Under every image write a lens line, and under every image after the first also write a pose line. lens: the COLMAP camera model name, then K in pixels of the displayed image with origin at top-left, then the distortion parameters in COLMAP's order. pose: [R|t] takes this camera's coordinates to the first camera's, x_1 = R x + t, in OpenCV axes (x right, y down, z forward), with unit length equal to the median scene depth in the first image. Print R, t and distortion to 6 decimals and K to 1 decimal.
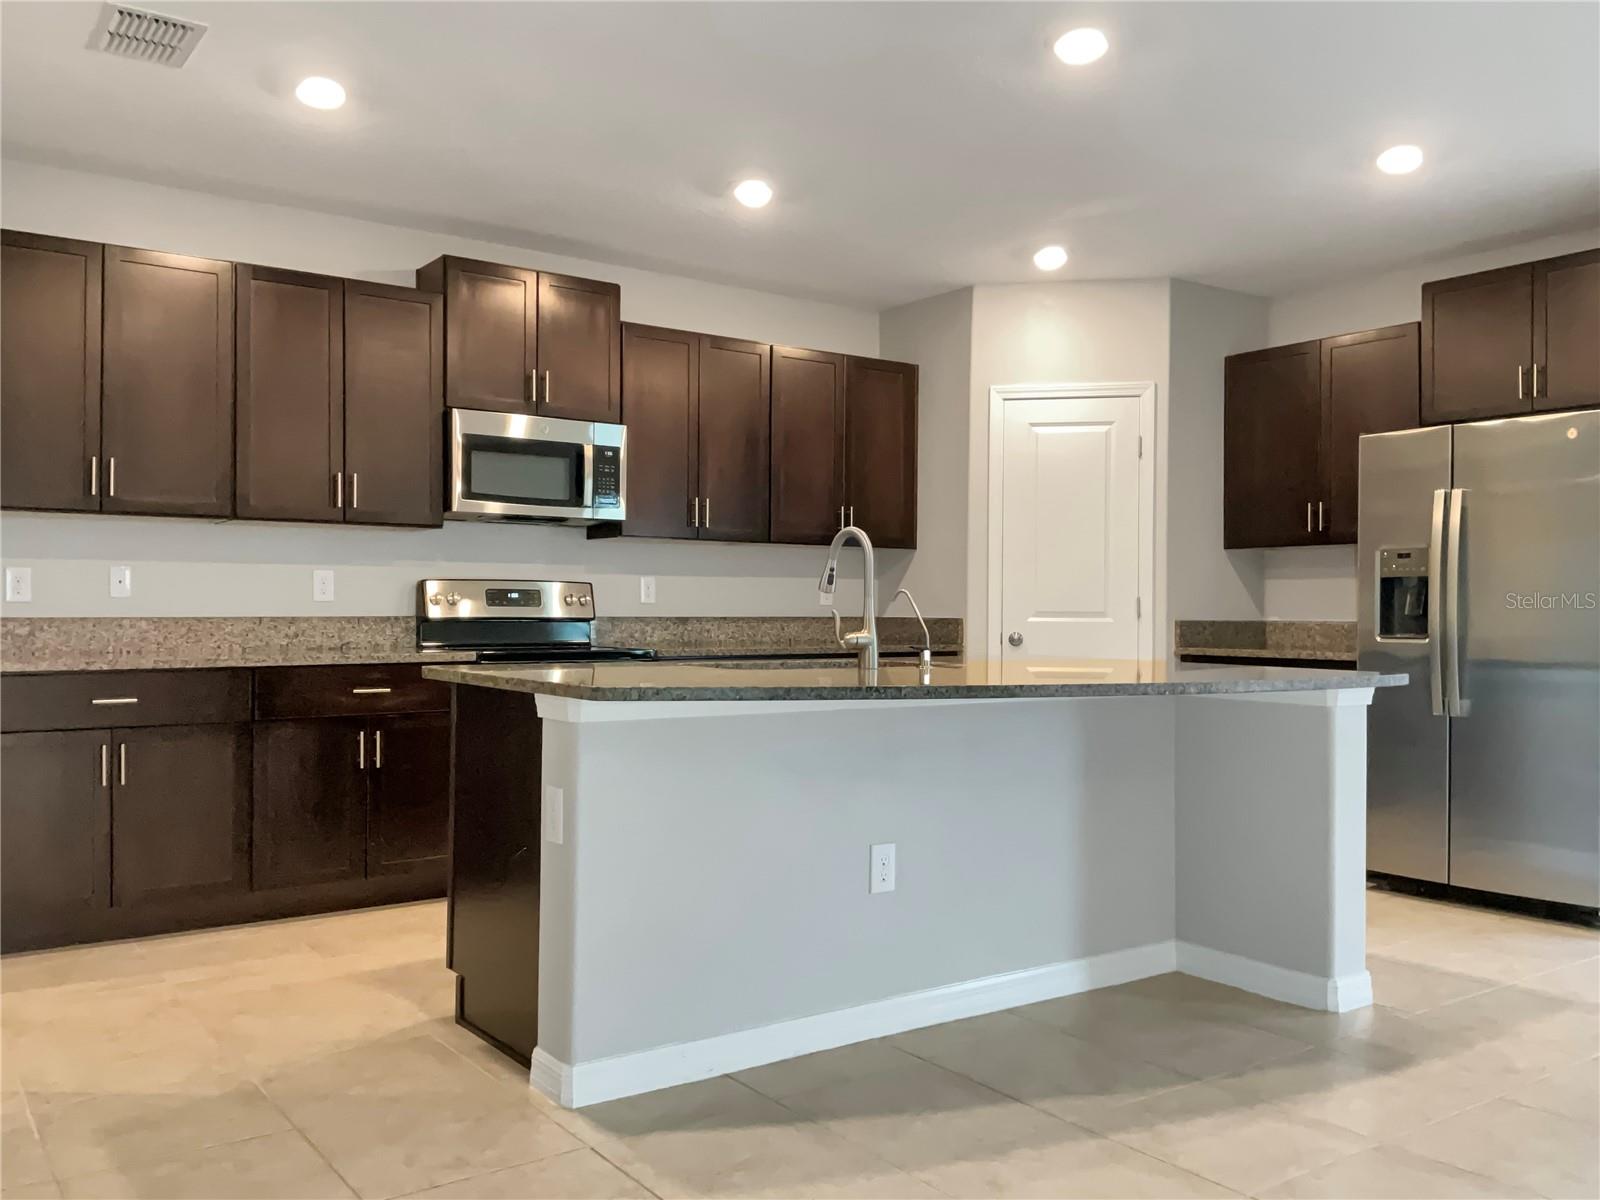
lens RADIAL K [[1338.3, 0, 760.9], [0, 1338.3, 605.1], [0, 0, 1]] dist [0.054946, -0.082247]
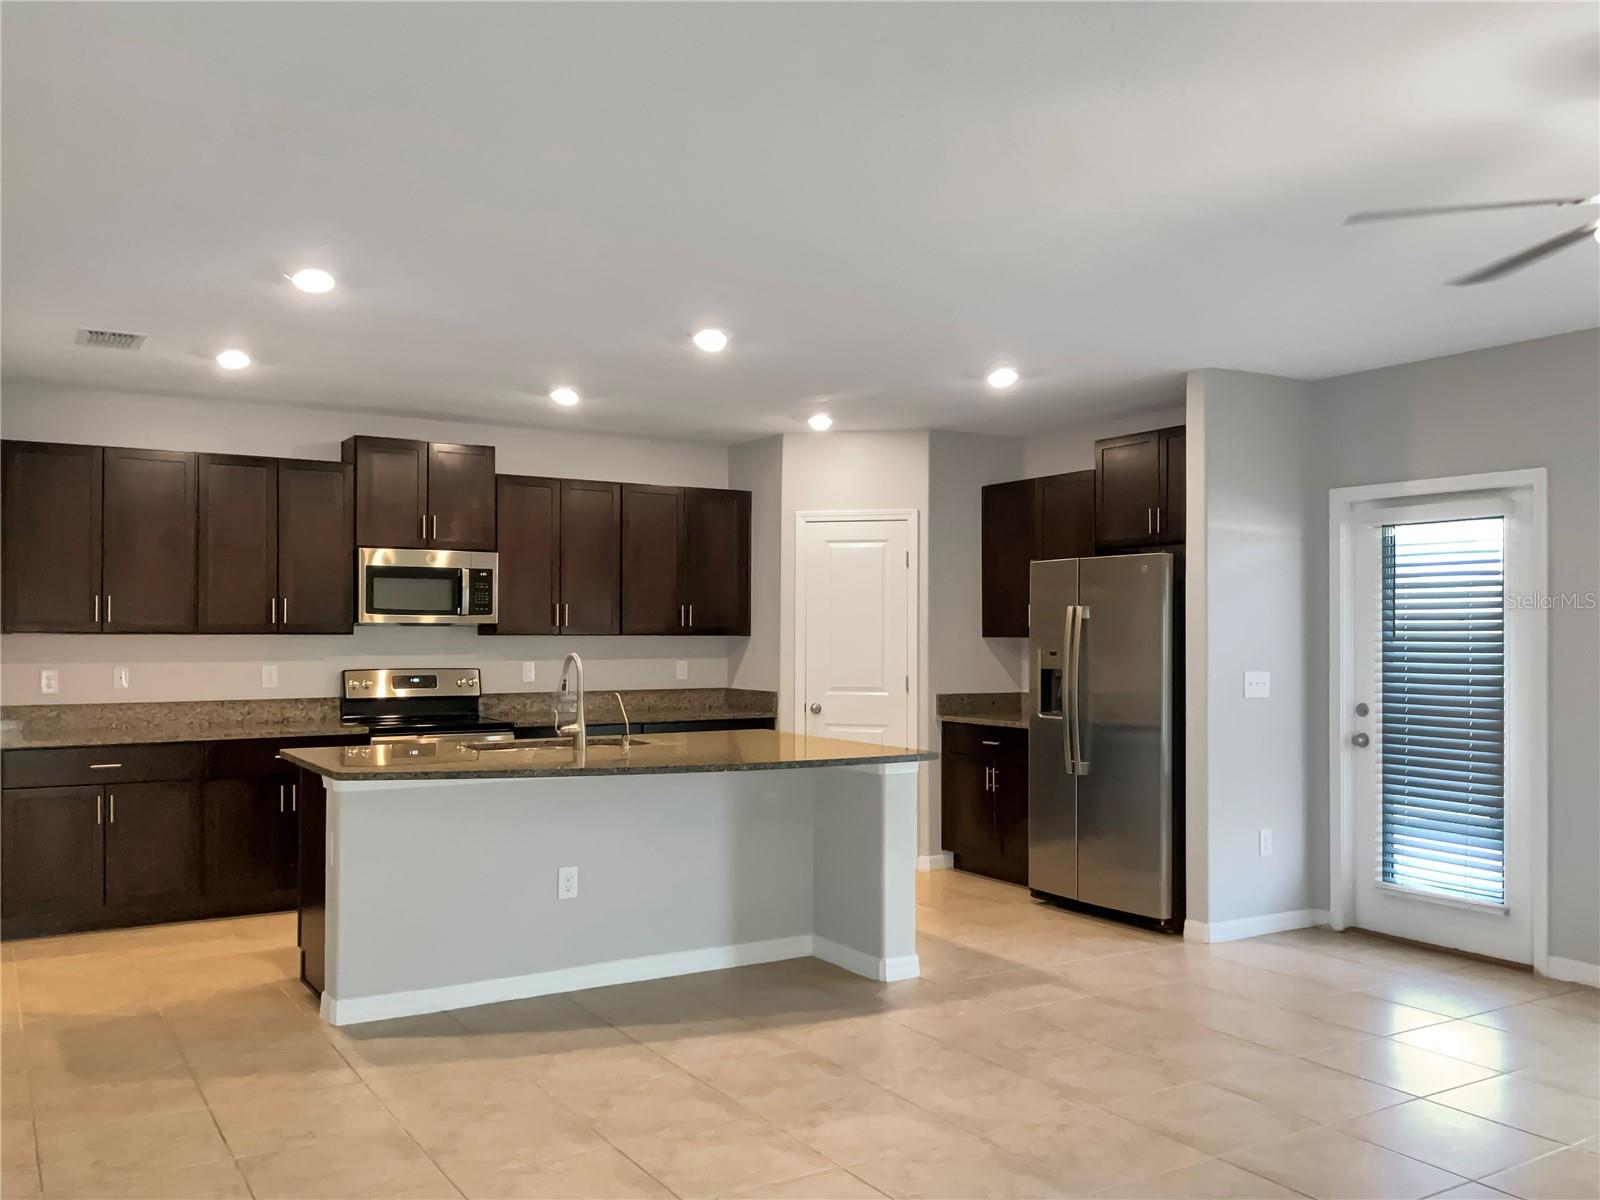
lens RADIAL K [[1338.3, 0, 773.7], [0, 1338.3, 622.3], [0, 0, 1]] dist [0.054946, -0.082247]
pose [[0.997684, -0.004040, -0.067898, 0.284375], [0.003783, 0.999985, -0.003914, -0.062630], [0.067912, 0.003648, 0.997685, -0.342262]]
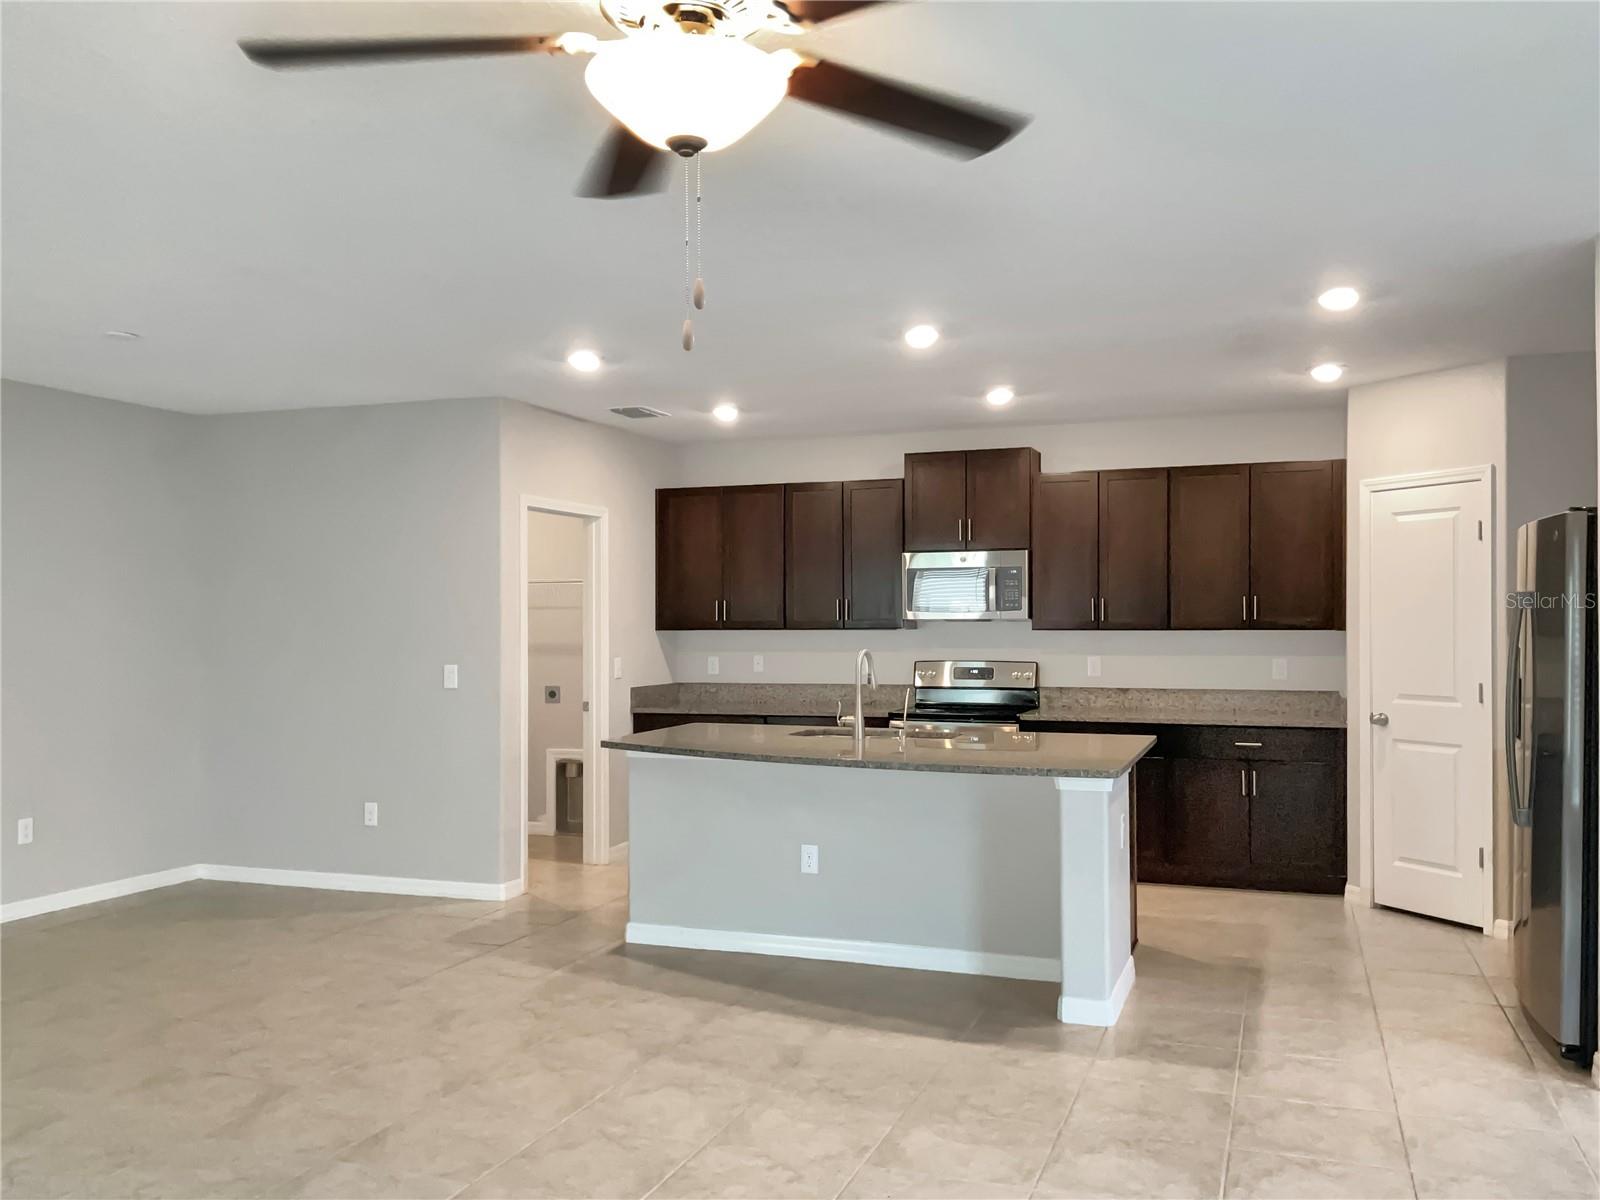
lens RADIAL K [[1338.3, 0, 816.1], [0, 1338.3, 648.3], [0, 0, 1]] dist [0.054946, -0.082247]
pose [[0.573519, 0.008929, -0.819144, 0.962712], [0.009160, 0.999808, 0.017312, -0.063003], [0.819141, -0.017432, 0.573327, 0.035038]]
